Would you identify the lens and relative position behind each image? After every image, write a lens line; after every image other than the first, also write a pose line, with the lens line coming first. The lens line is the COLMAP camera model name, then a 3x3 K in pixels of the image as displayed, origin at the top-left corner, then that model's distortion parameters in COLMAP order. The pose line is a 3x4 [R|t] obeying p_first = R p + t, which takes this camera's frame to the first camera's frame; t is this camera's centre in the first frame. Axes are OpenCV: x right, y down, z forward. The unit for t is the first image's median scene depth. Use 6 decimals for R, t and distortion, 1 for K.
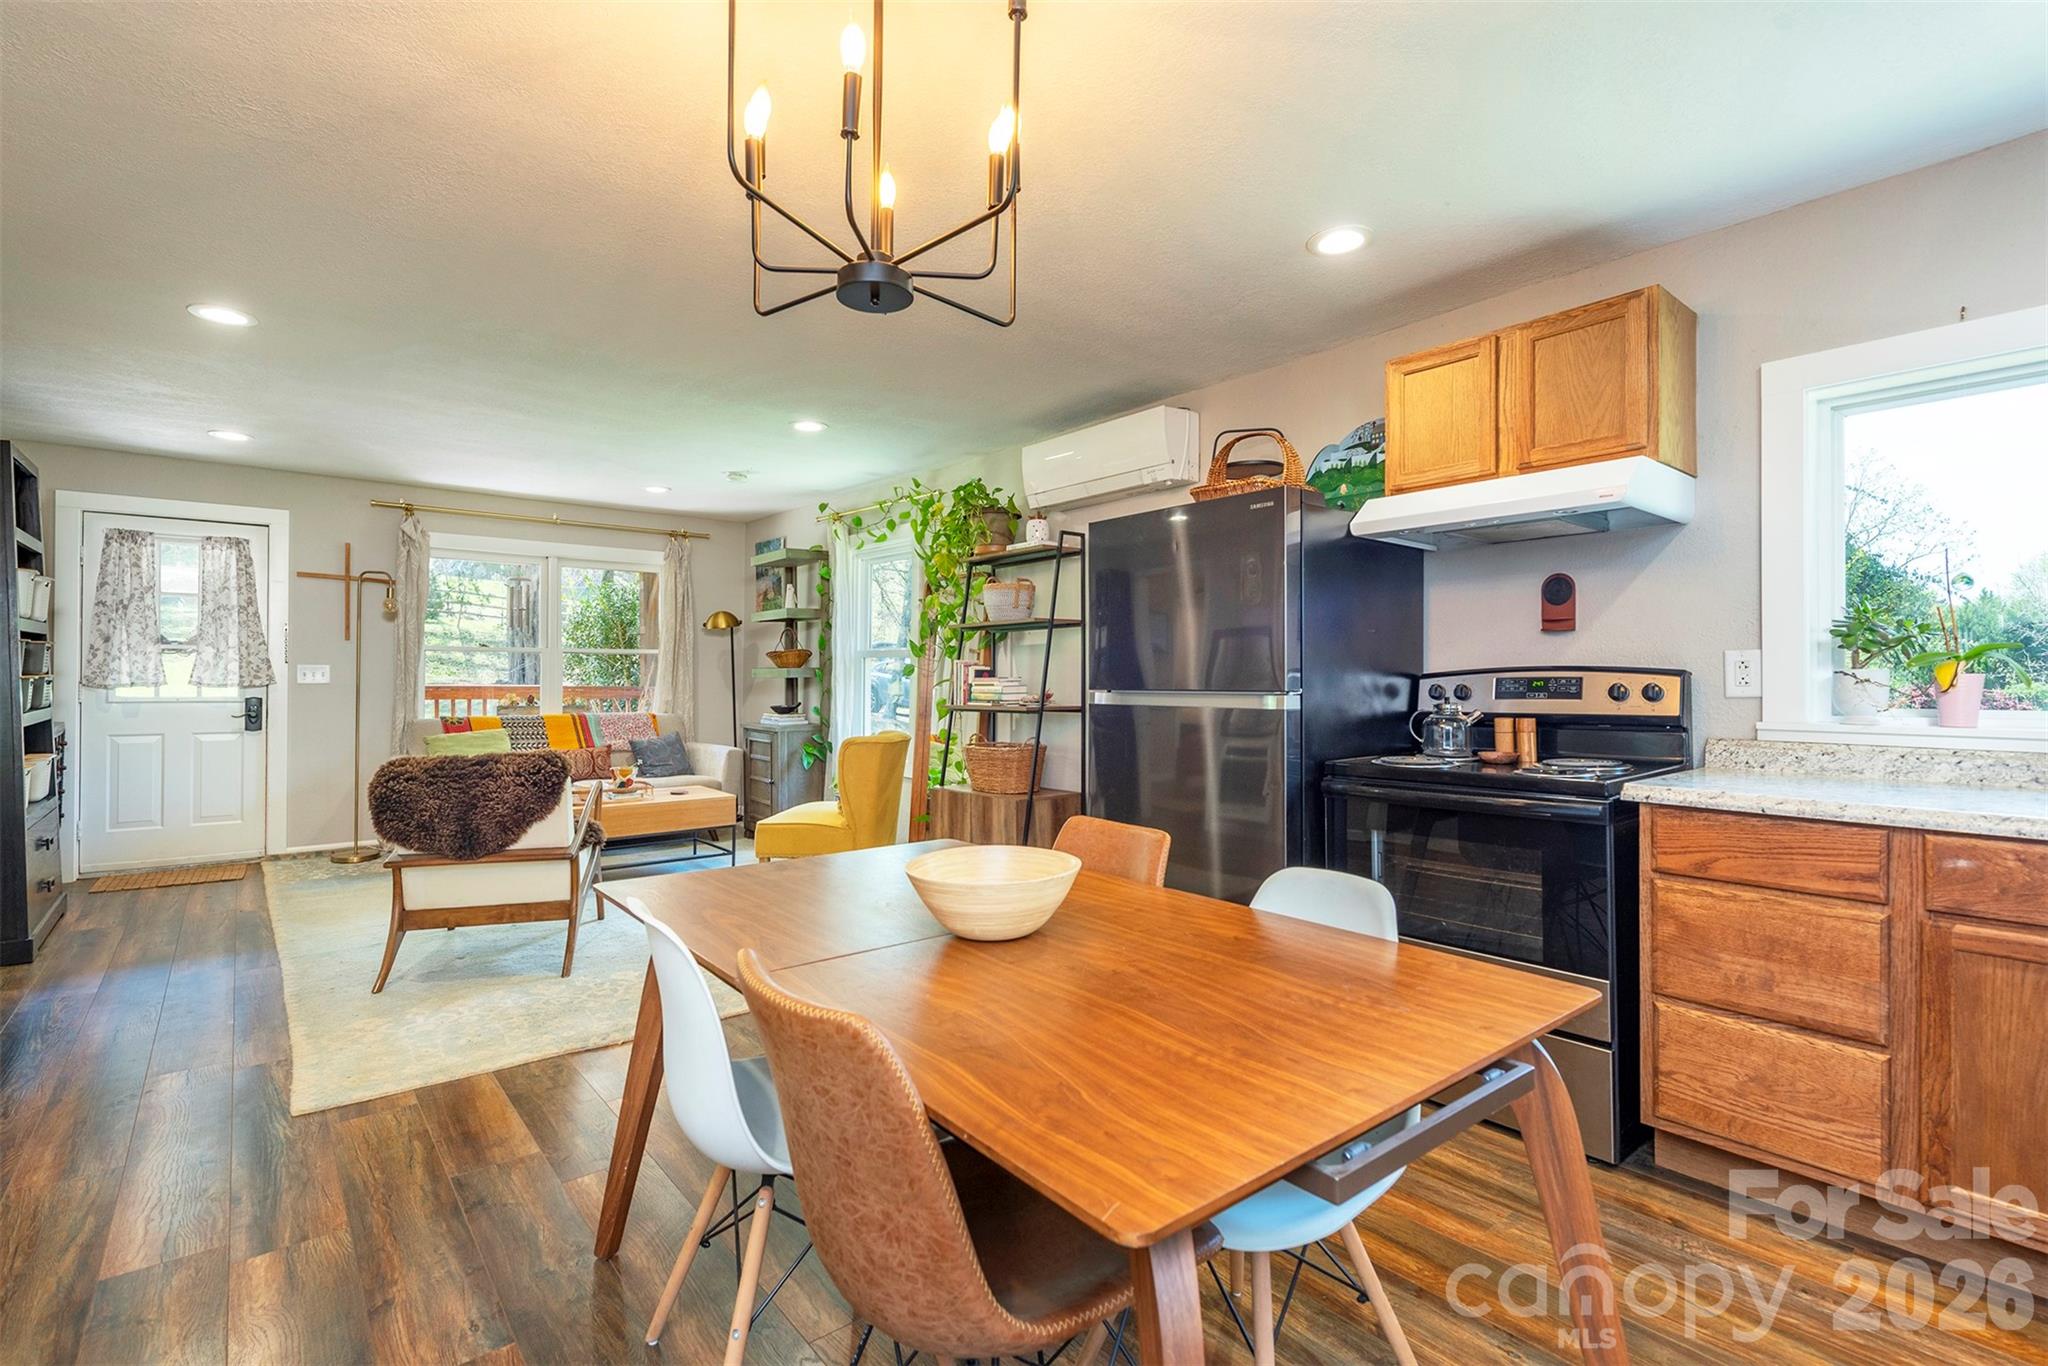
lens RADIAL K [[965.7, 0, 1018.9], [0, 965.7, 674.1], [0, 0, 1]] dist [0.015605, -0.007366]
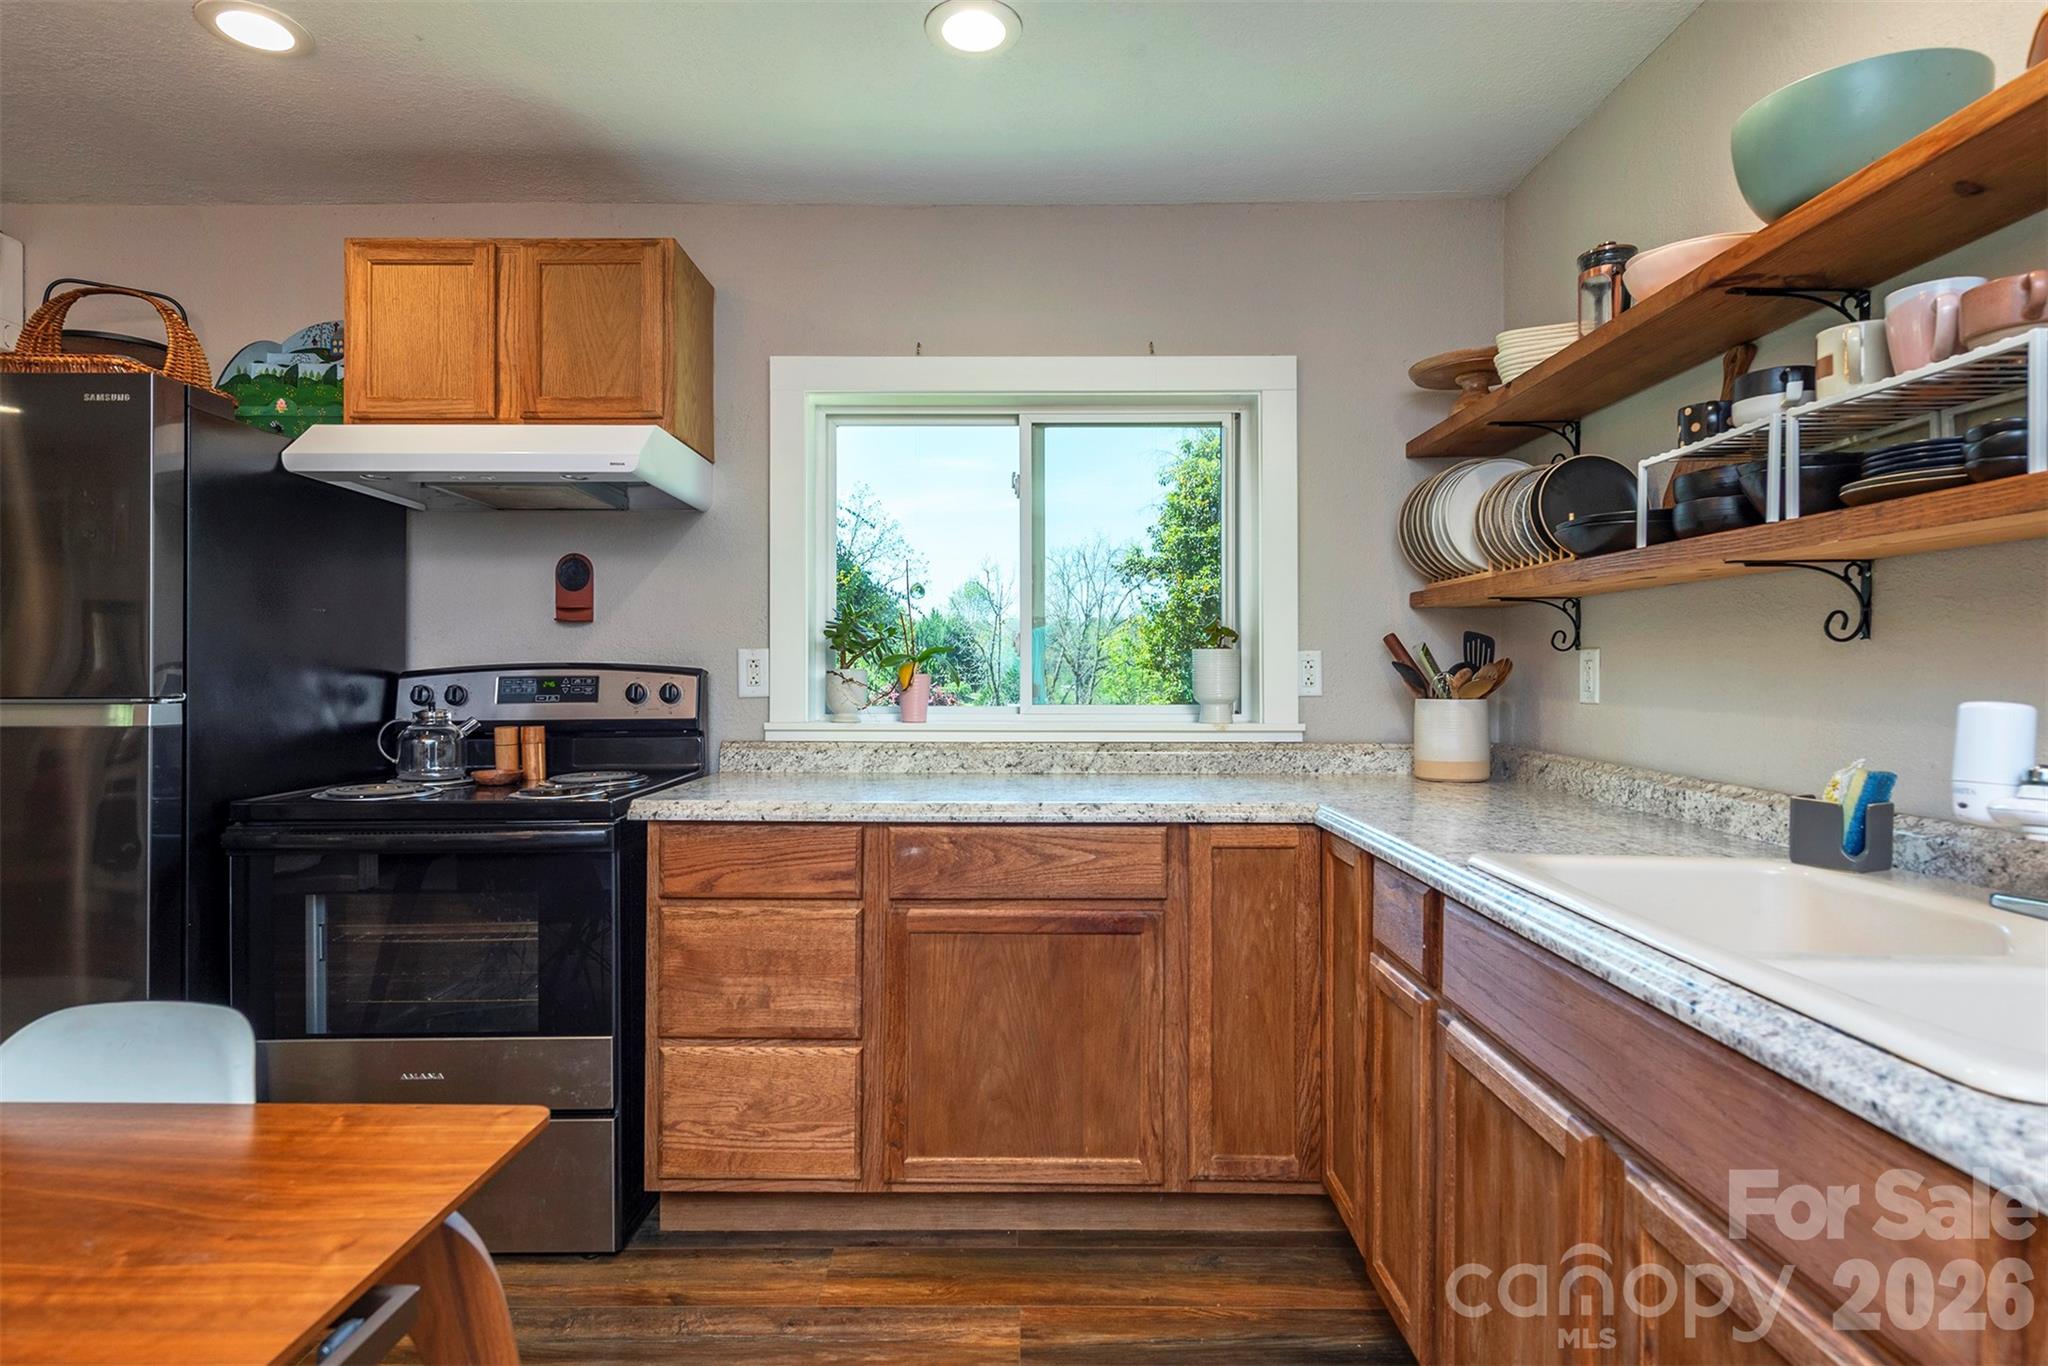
lens RADIAL K [[1078.8, 0, 1044.2], [0, 1078.8, 671.5], [0, 0, 1]] dist [0.007042, -0.003763]
pose [[0.634030, 0.005854, 0.773286, 0.100337], [-0.004622, 0.999982, -0.003781, 0.000790], [-0.773294, -0.001177, 0.634046, 0.097936]]
